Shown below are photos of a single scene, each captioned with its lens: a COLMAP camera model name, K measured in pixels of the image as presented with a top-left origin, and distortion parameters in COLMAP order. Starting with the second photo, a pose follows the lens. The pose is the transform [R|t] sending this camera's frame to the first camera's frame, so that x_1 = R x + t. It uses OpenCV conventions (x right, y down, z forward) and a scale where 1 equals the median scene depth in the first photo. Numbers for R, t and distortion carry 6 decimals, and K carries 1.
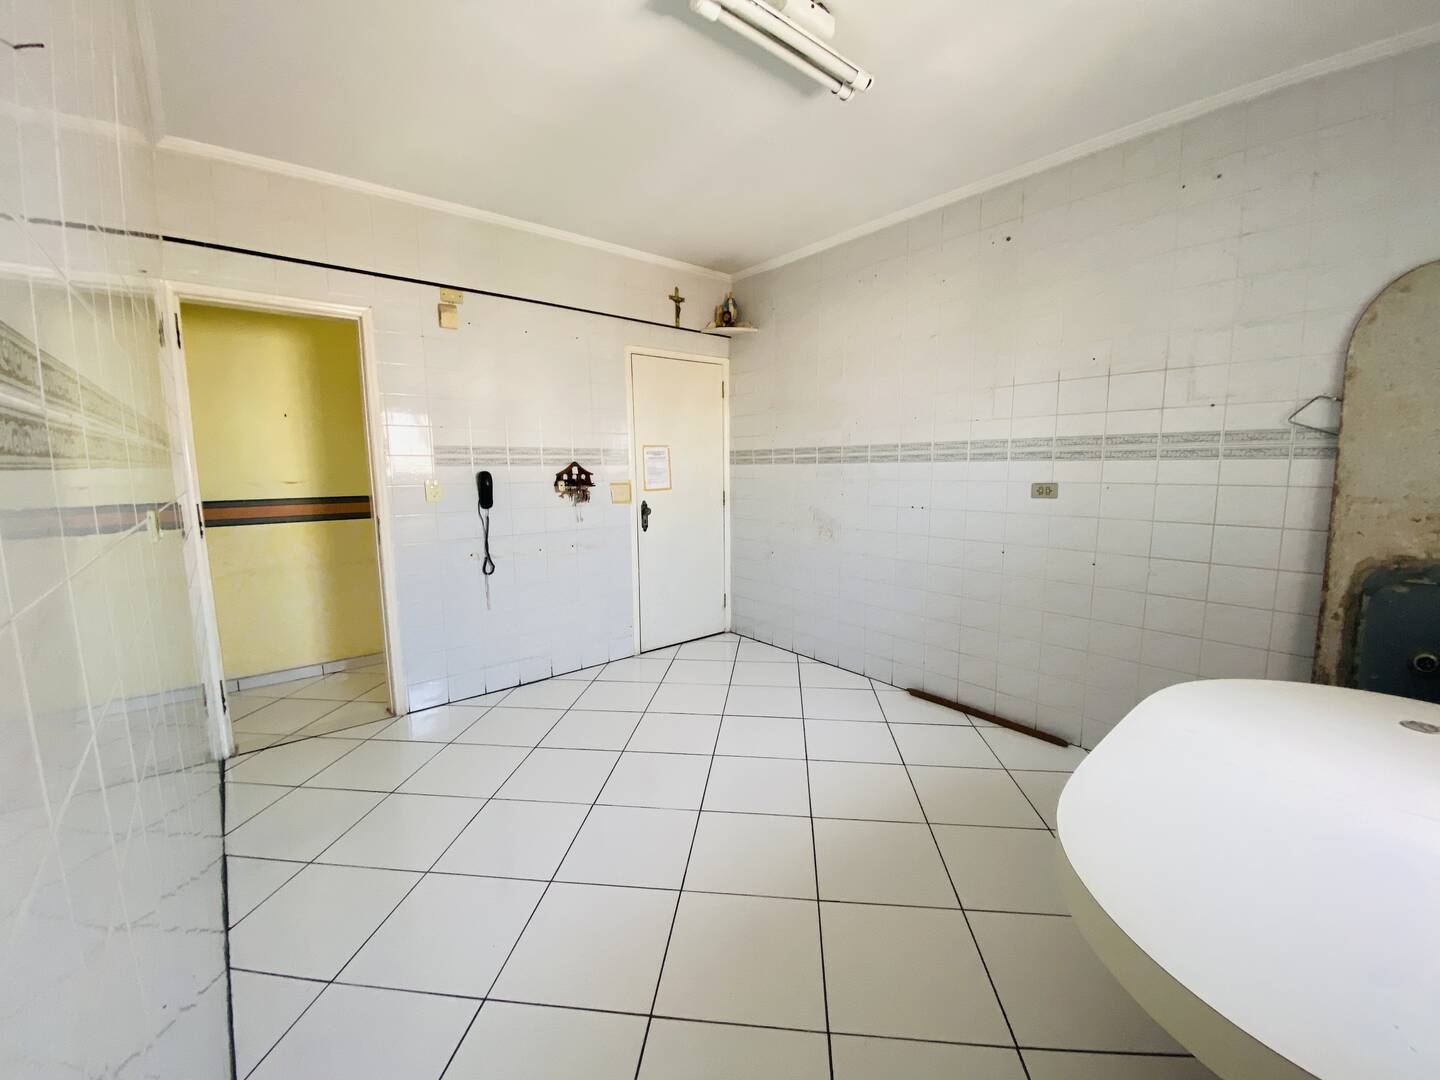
lens RADIAL K [[584.3, 0, 731.7], [0, 584.3, 533.5], [0, 0, 1]] dist [-0.010816, -0.008576]
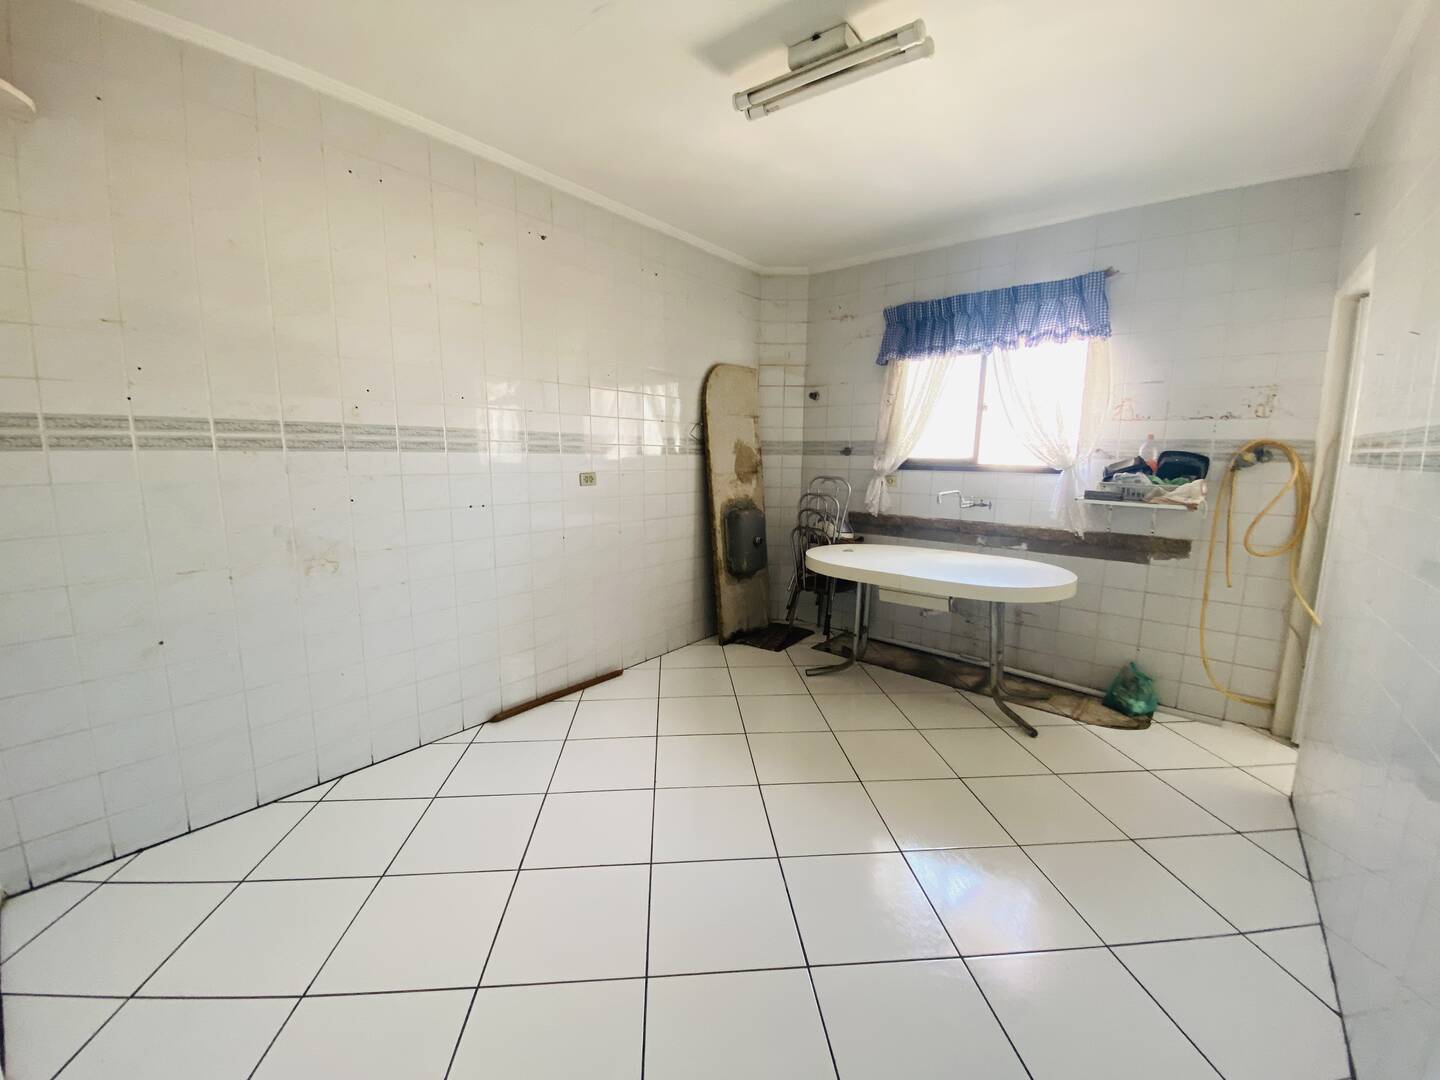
lens RADIAL K [[584.3, 0, 729.4], [0, 584.3, 547.1], [0, 0, 1]] dist [-0.010816, -0.008576]
pose [[-0.223237, -0.142825, 0.964244, -0.463317], [0.103823, 0.980096, 0.169209, -0.072434], [-0.969219, 0.137884, -0.203966, 0.657131]]
